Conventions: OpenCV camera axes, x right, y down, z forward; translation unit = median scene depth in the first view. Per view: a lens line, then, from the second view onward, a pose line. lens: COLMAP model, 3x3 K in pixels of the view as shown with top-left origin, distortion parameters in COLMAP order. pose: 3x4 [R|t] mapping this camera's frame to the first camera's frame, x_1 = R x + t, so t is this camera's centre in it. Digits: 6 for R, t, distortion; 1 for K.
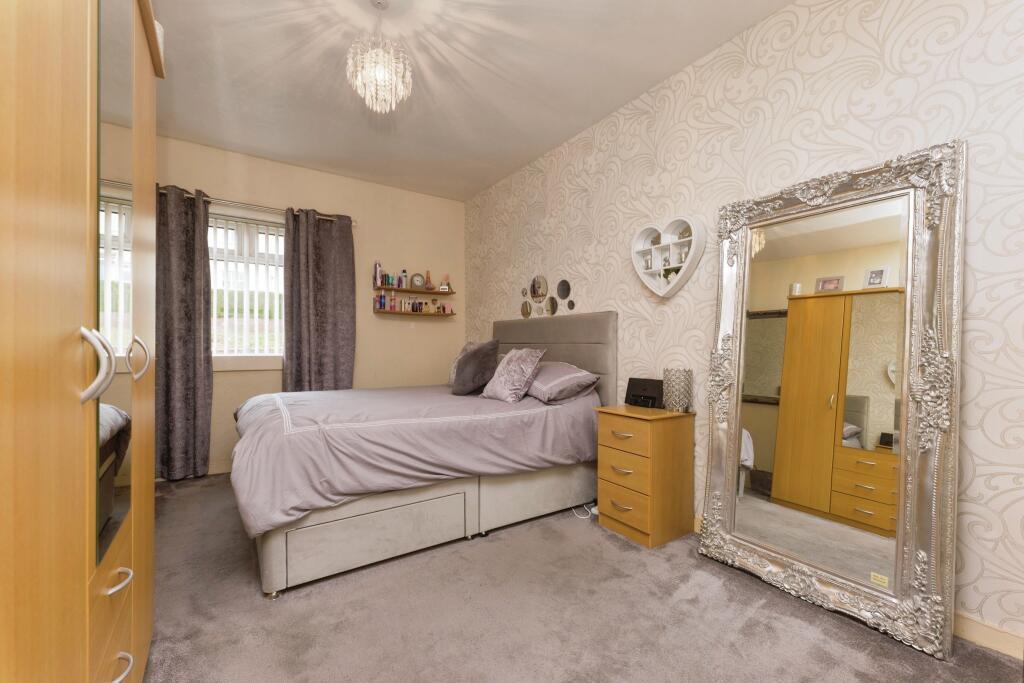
lens RADIAL K [[417.2, 0, 506.3], [0, 417.2, 358.7], [0, 0, 1]] dist [-0.000491, -0.000259]
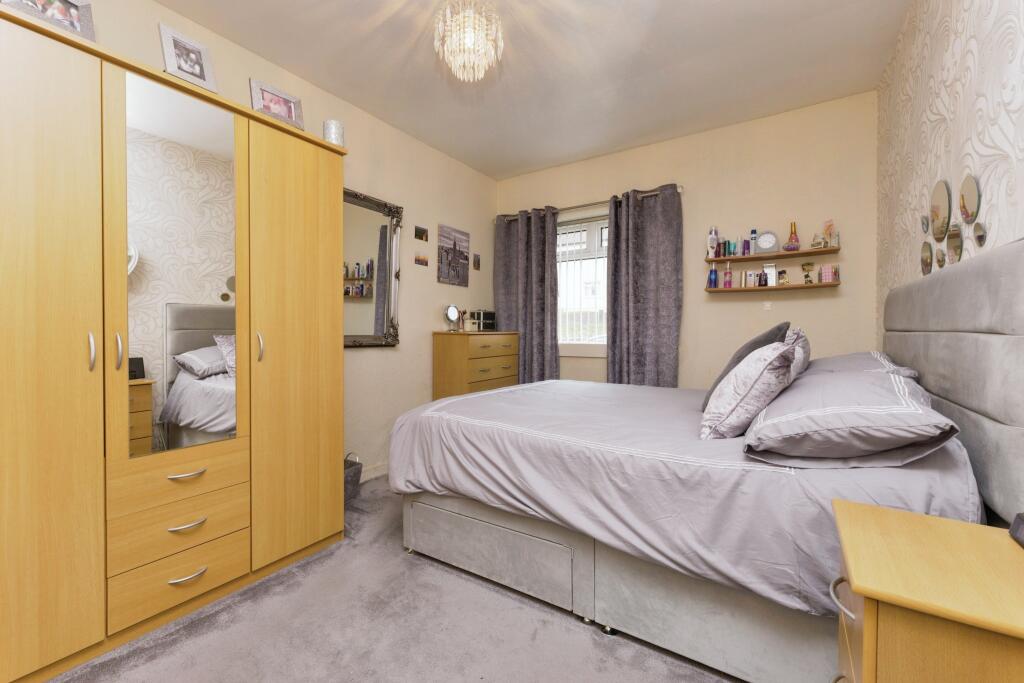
lens RADIAL K [[417.6, 0, 512.0], [0, 417.6, 341.5], [0, 0, 1]] dist [0.000154, -0.000041]
pose [[0.398471, 0.016351, -0.917035, 0.299952], [-0.022083, 0.999722, 0.008230, -0.017428], [0.916915, 0.016972, 0.398721, 0.379960]]
